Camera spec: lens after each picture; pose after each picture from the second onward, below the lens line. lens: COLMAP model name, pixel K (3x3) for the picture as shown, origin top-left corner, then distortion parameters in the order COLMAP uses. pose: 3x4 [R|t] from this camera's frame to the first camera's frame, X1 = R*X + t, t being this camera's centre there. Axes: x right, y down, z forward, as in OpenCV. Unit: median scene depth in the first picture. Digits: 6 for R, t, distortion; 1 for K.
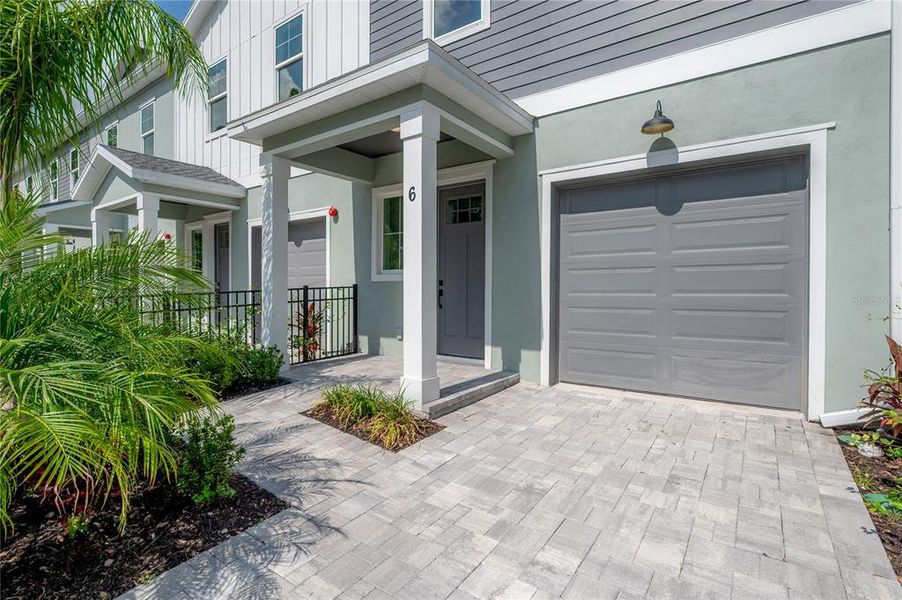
lens RADIAL K [[431.3, 0, 457.6], [0, 431.3, 294.3], [0, 0, 1]] dist [-0.001930, 0.001090]
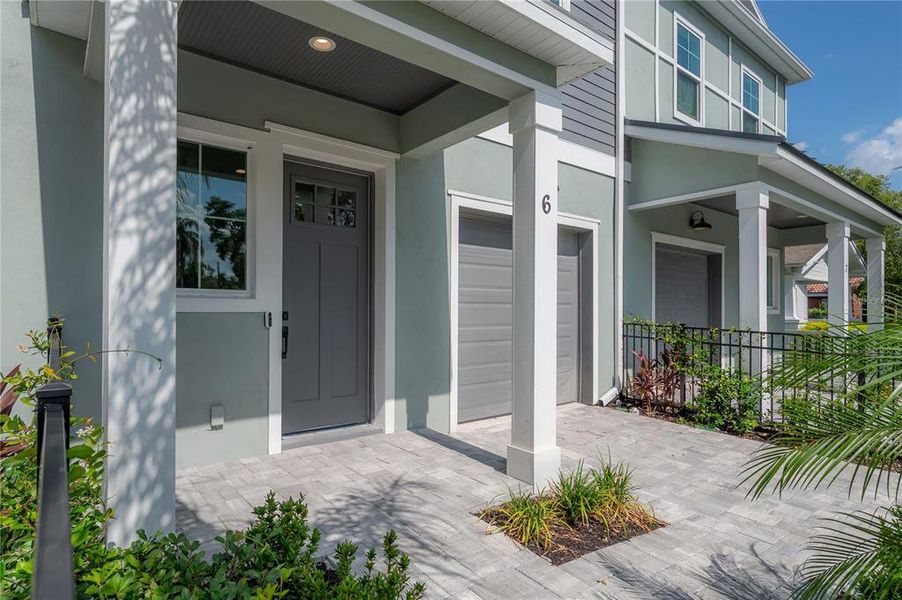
lens RADIAL K [[485.7, 0, 451.0], [0, 485.7, 300.0], [0, 0, 1]] dist [0.048562, -0.044869]
pose [[0.281282, 0.024514, 0.959312, -0.624954], [0.008448, 0.999572, -0.028020, -0.025370], [-0.959588, 0.015985, 0.280955, 0.588564]]
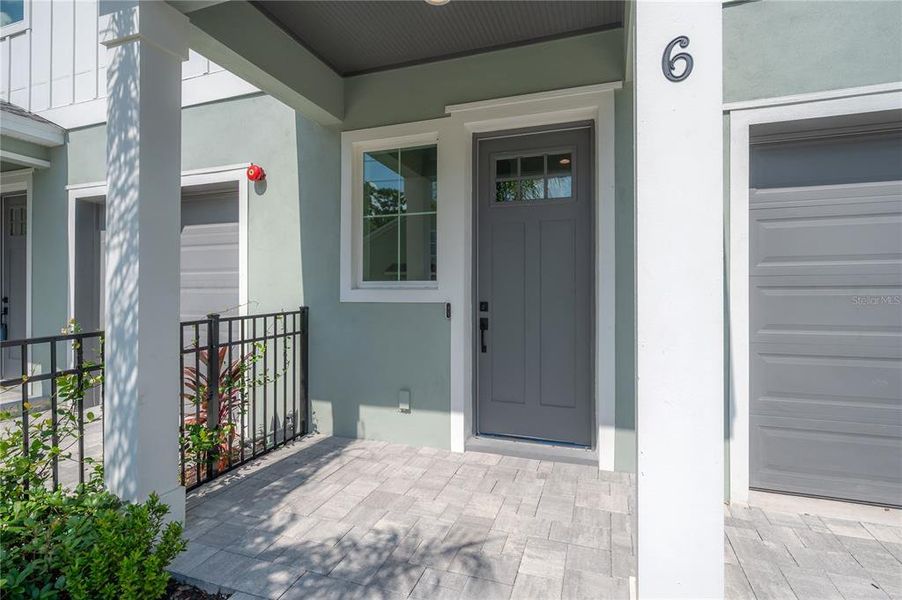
lens RADIAL K [[431.3, 0, 457.6], [0, 431.3, 294.3], [0, 0, 1]] dist [-0.001930, 0.001090]
pose [[0.961834, -0.002757, 0.273620, -0.223187], [0.005509, 0.999942, -0.009289, -0.036413], [-0.273578, 0.010442, 0.961793, 0.472175]]
